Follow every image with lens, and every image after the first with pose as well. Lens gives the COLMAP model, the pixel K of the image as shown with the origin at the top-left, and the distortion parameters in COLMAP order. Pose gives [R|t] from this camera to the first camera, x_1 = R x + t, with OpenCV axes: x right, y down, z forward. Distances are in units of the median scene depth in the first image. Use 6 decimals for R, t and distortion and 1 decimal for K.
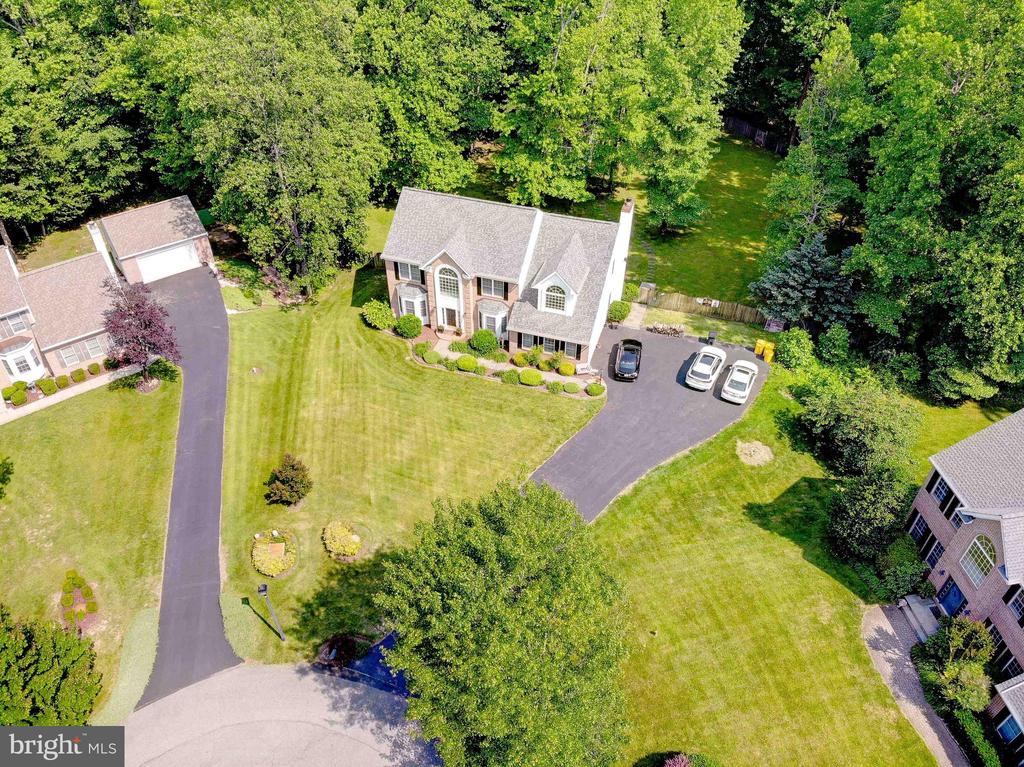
lens RADIAL K [[737.5, 0, 512.0], [0, 737.5, 383.5], [0, 0, 1]] dist [0.120289, -0.245103]
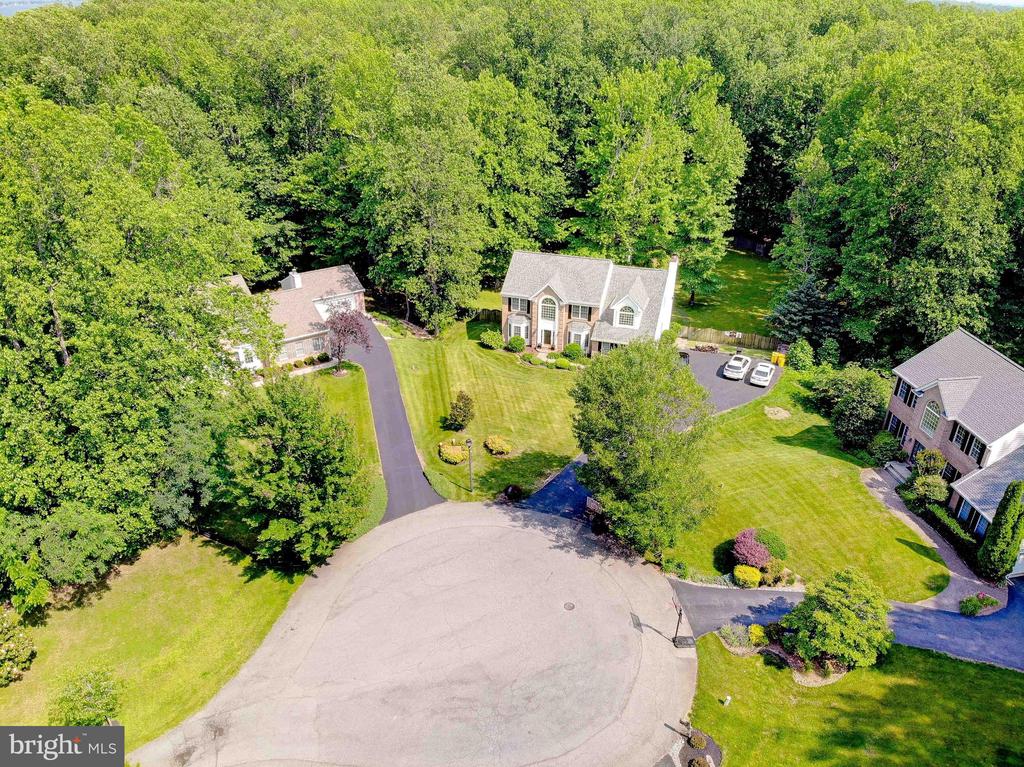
lens RADIAL K [[737.5, 0, 512.0], [0, 737.5, 383.5], [0, 0, 1]] dist [0.120289, -0.245103]
pose [[0.999989, 0.003505, -0.003086, -0.149977], [-0.004113, 0.973957, -0.226695, 0.318824], [0.002211, 0.226705, 0.973961, -0.334279]]
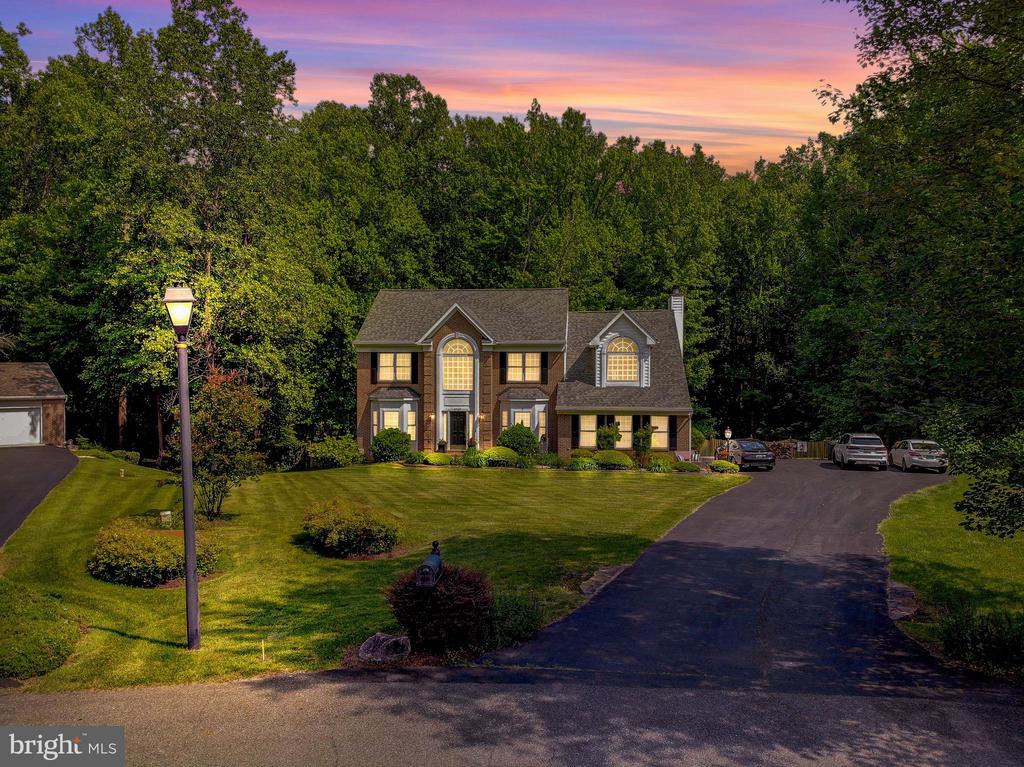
lens RADIAL K [[737.5, 0, 512.0], [0, 737.5, 383.5], [0, 0, 1]] dist [0.120289, -0.245103]
pose [[0.981032, -0.006793, 0.193727, -0.167856], [0.130198, 0.763500, -0.632548, 0.308409], [-0.143613, 0.645772, 0.749902, 0.499648]]
